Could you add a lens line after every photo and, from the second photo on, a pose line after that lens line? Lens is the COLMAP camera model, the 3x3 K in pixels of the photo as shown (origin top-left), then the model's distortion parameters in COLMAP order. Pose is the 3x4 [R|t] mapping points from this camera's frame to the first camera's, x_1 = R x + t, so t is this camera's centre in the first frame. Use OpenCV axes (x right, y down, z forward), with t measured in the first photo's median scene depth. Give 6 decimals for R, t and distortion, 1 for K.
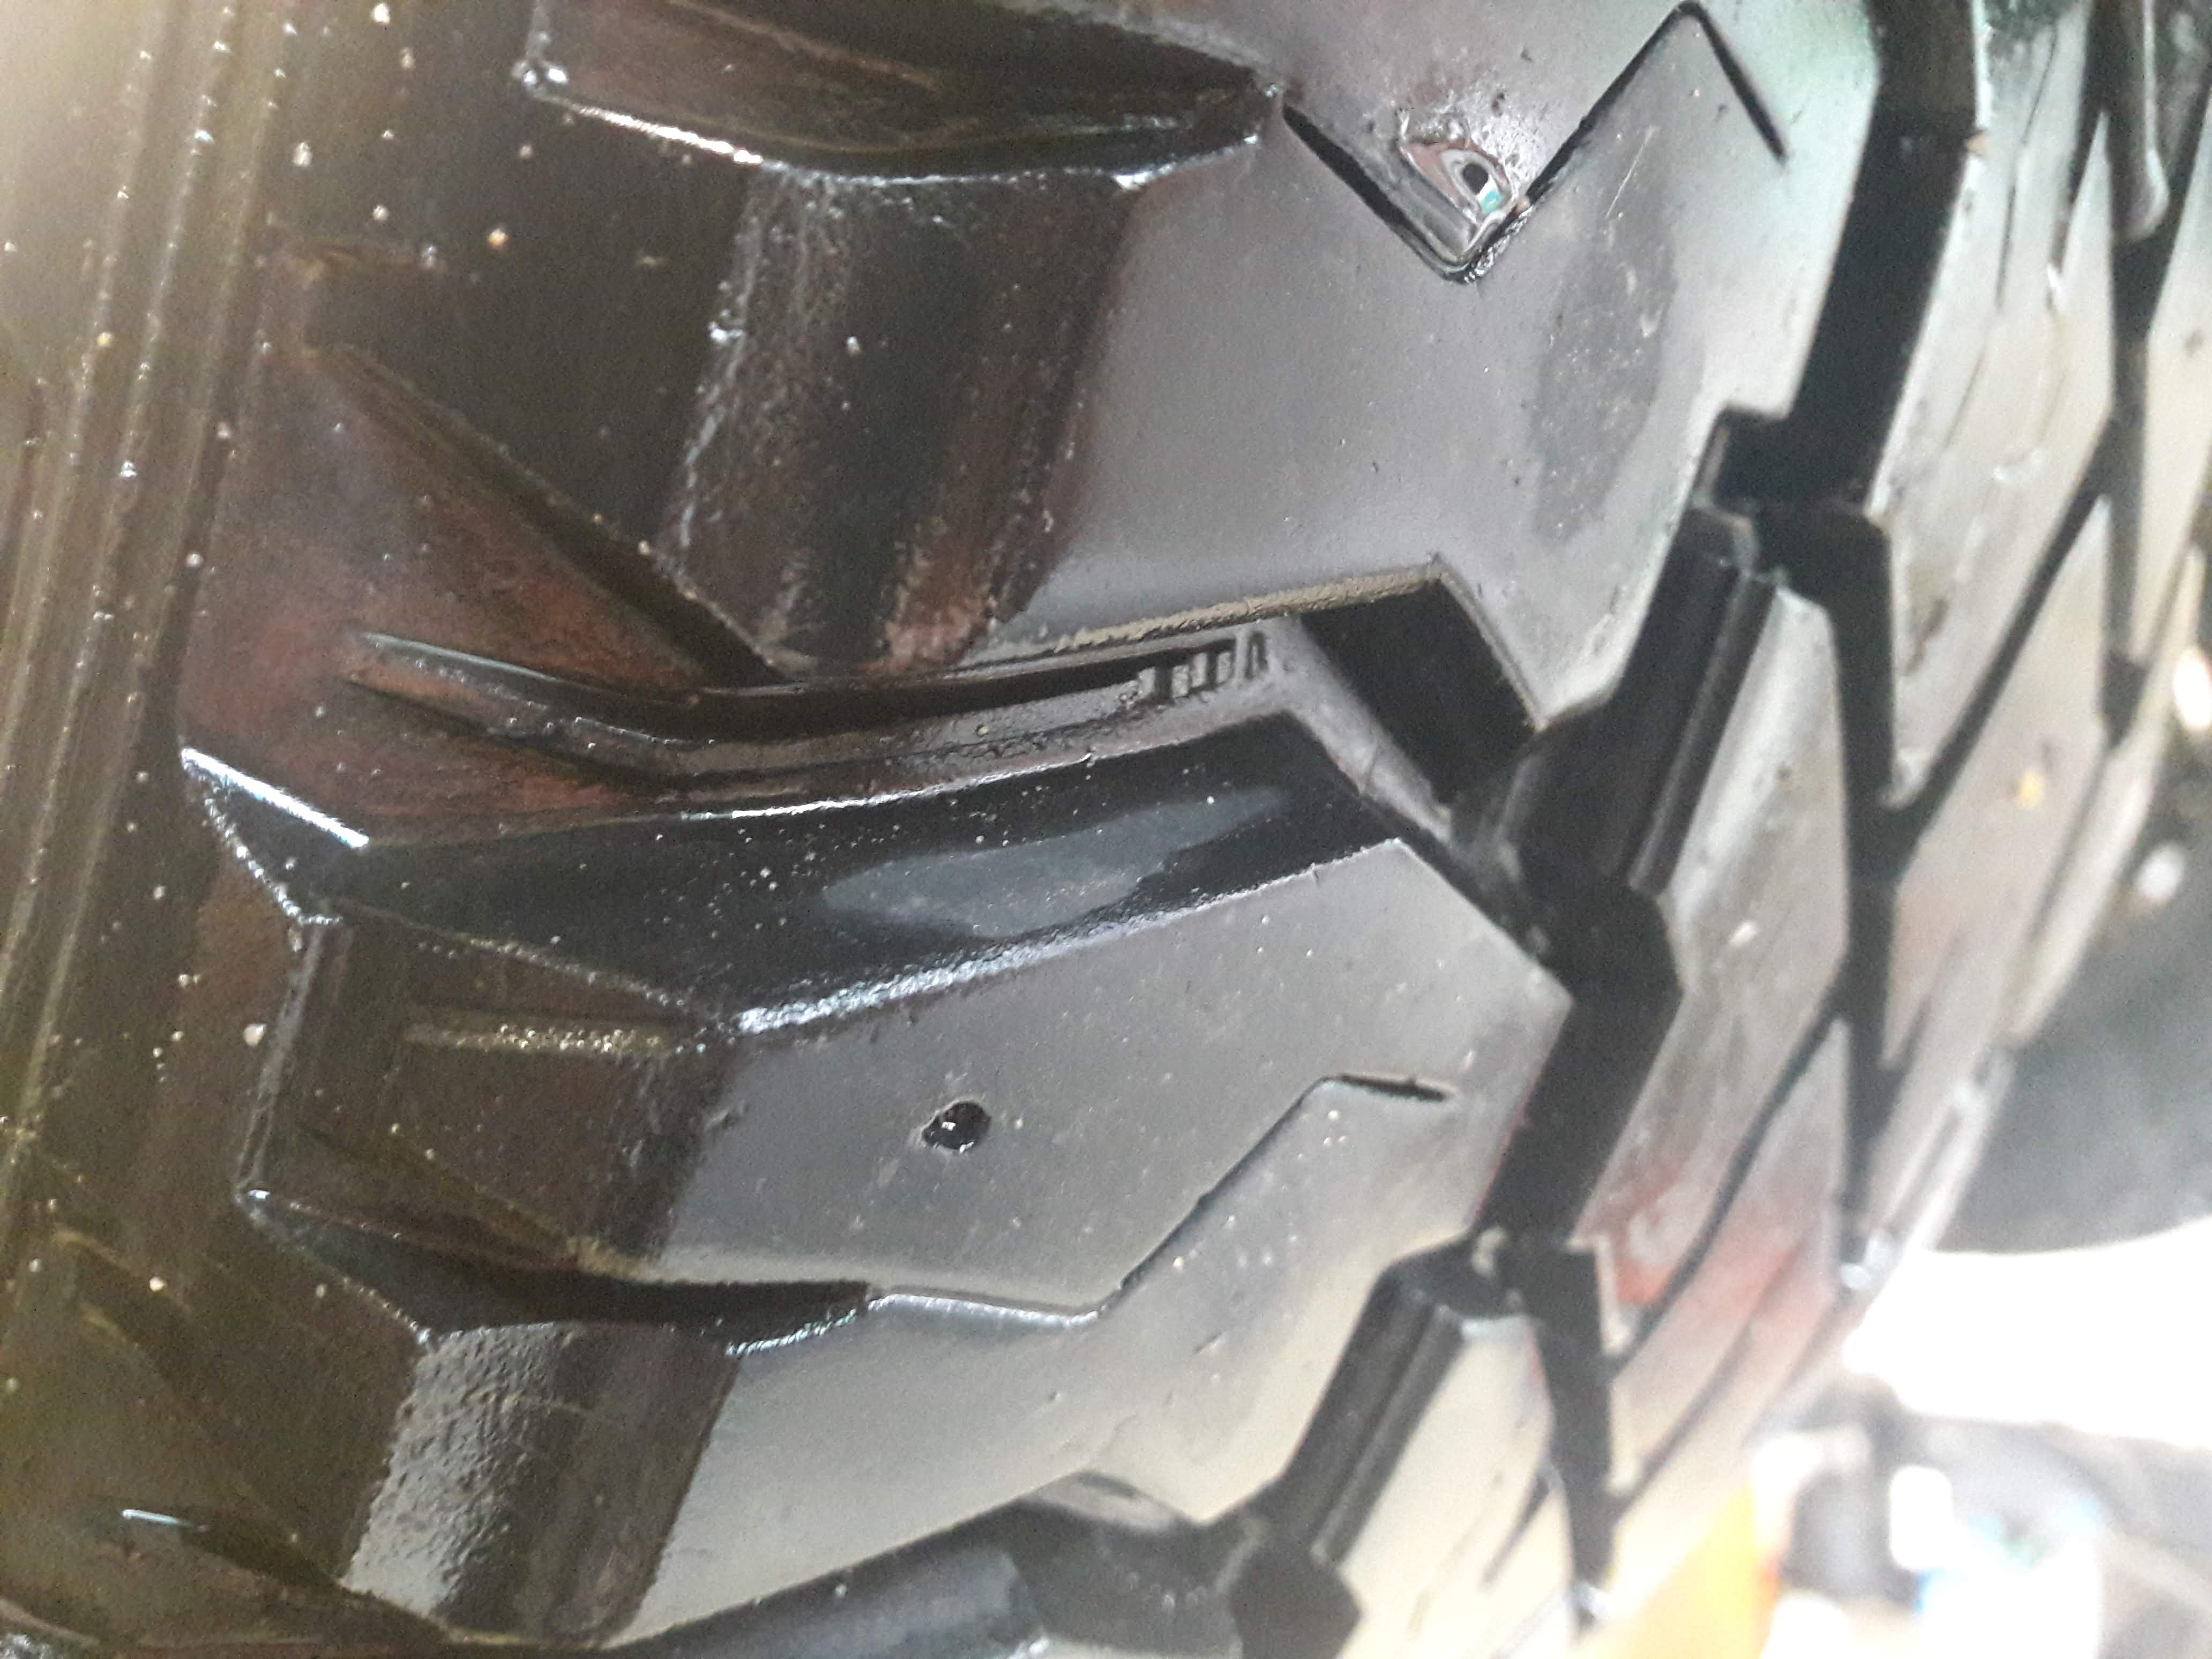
lens RADIAL K [[1787.8, 0, 1110.9], [0, 1787.8, 821.1], [0, 0, 1]] dist [-0.013192, -0.011342]
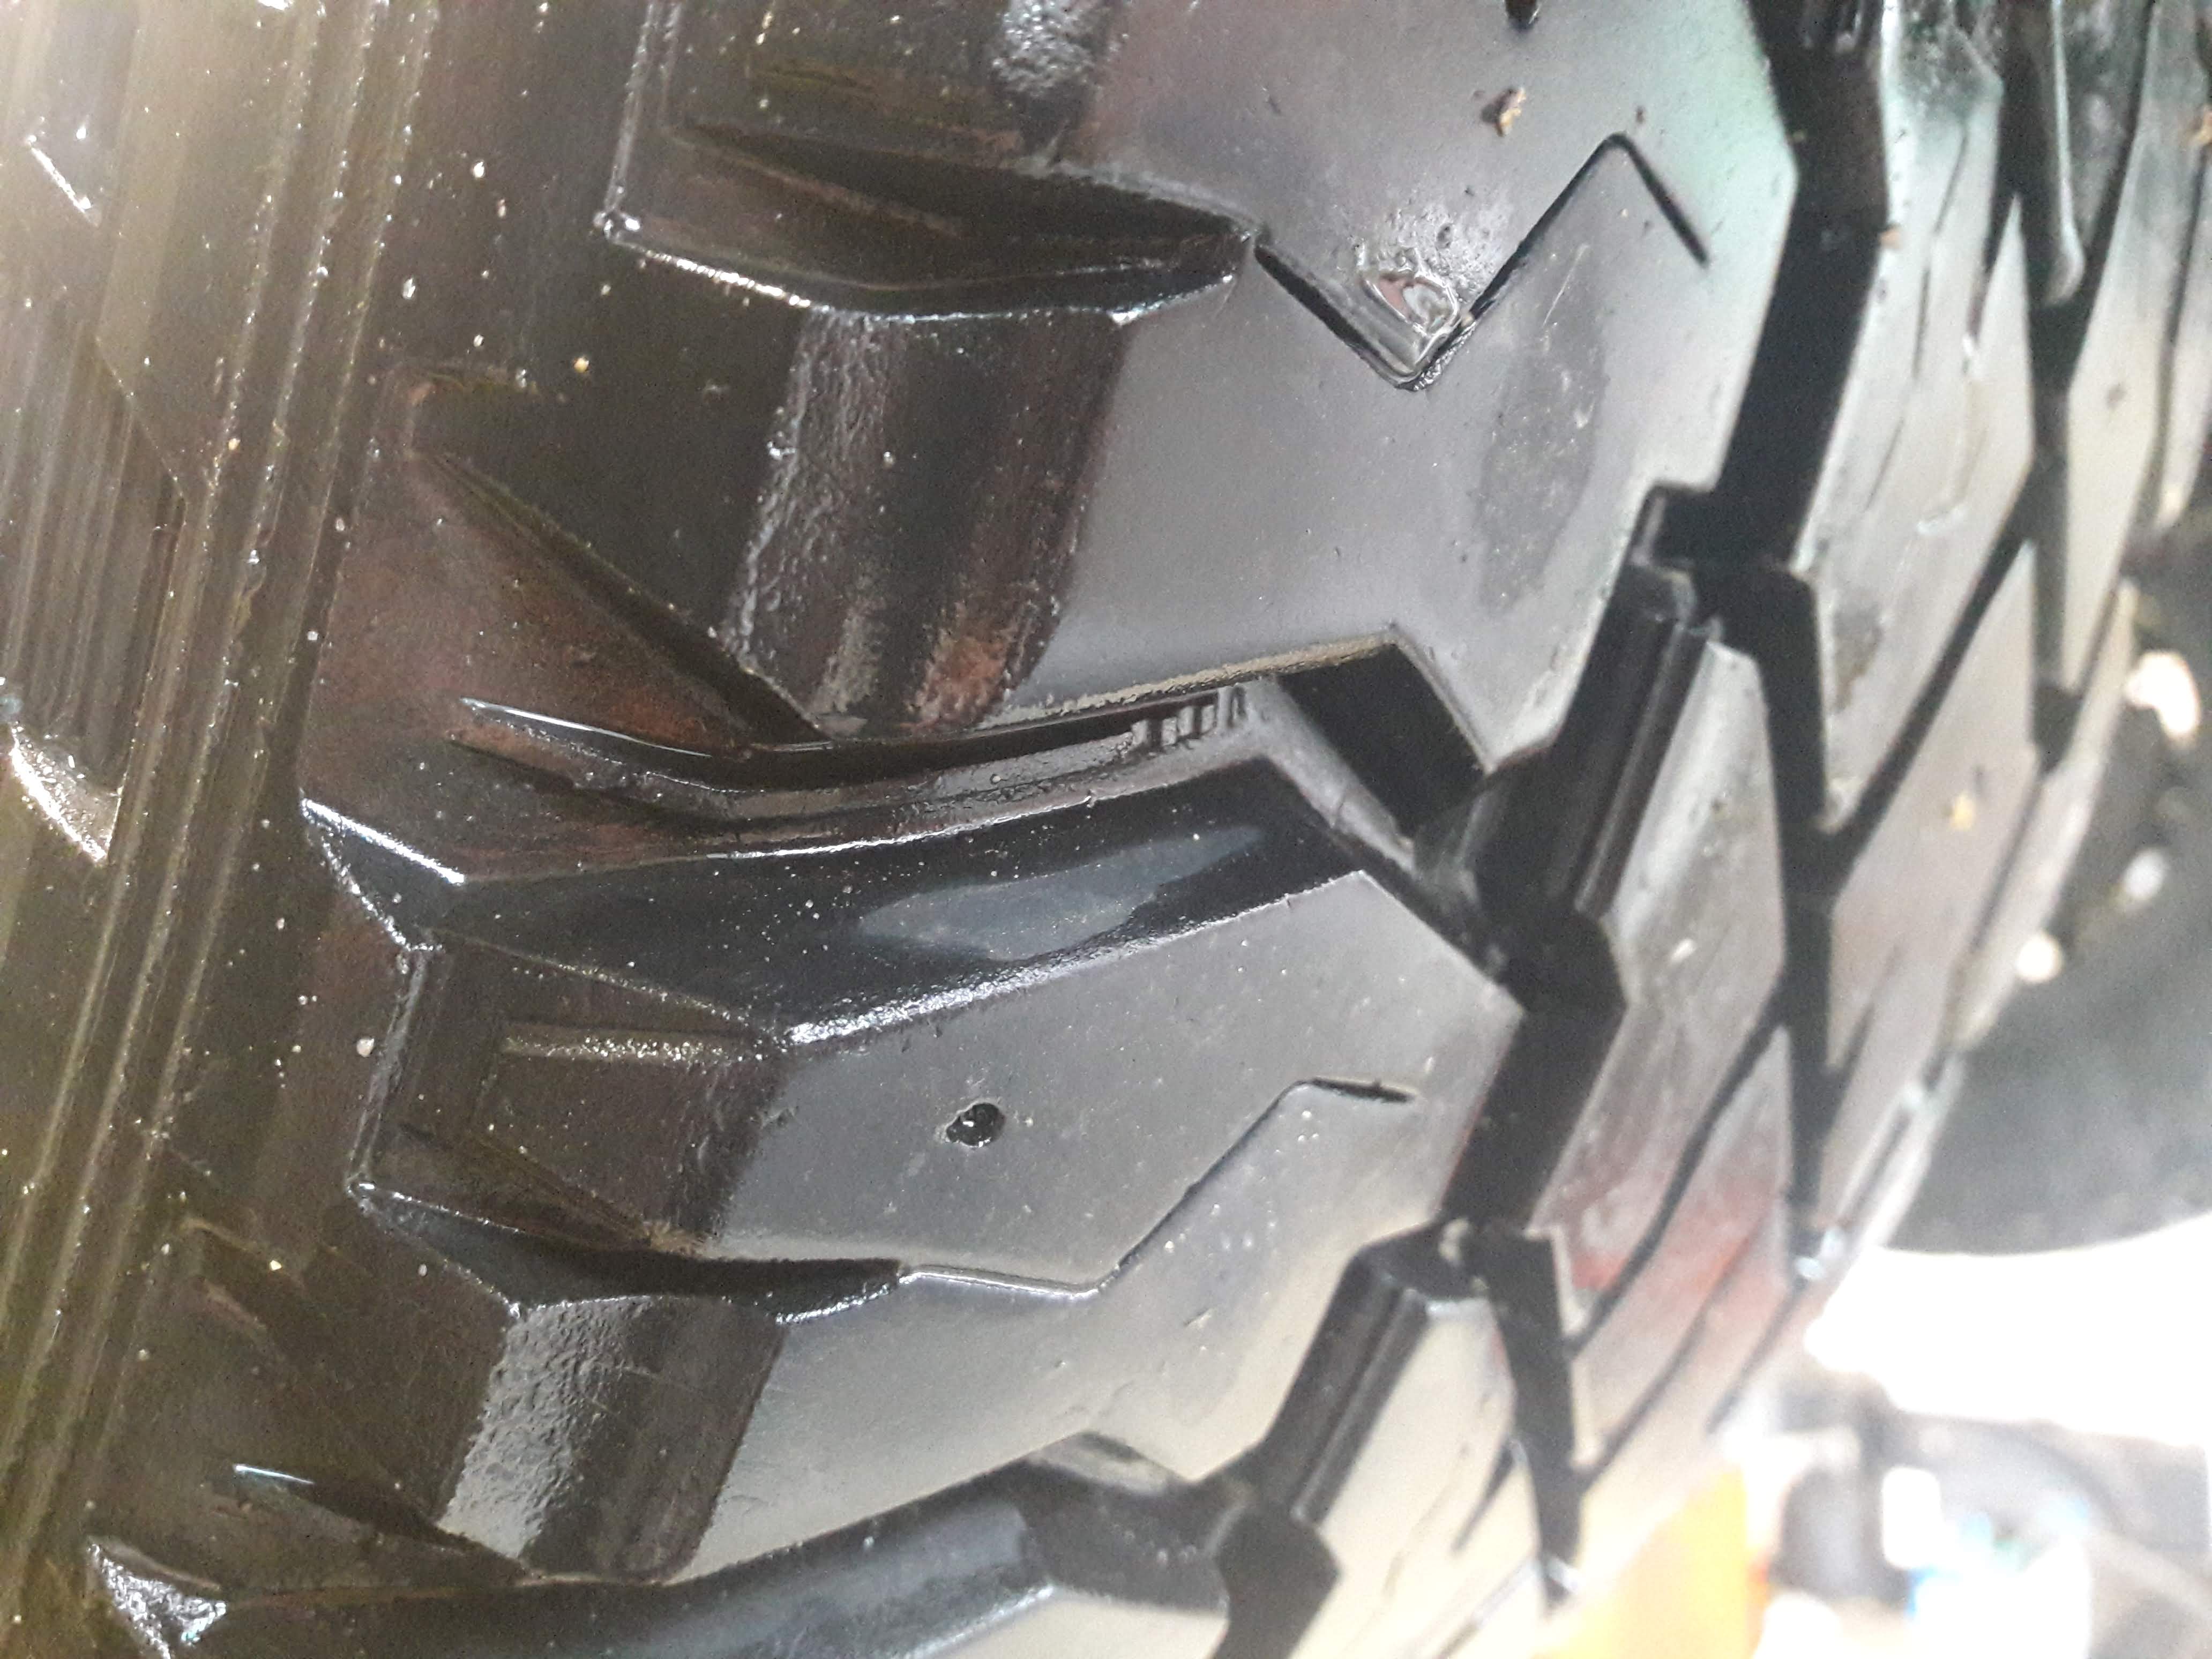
lens RADIAL K [[1787.8, 0, 1100.4], [0, 1787.8, 837.4], [0, 0, 1]] dist [-0.013192, -0.011342]
pose [[0.999991, -0.002985, -0.002863, -0.002069], [0.003003, 0.999978, 0.005974, -0.019537], [0.002845, -0.005983, 0.999978, -0.140080]]
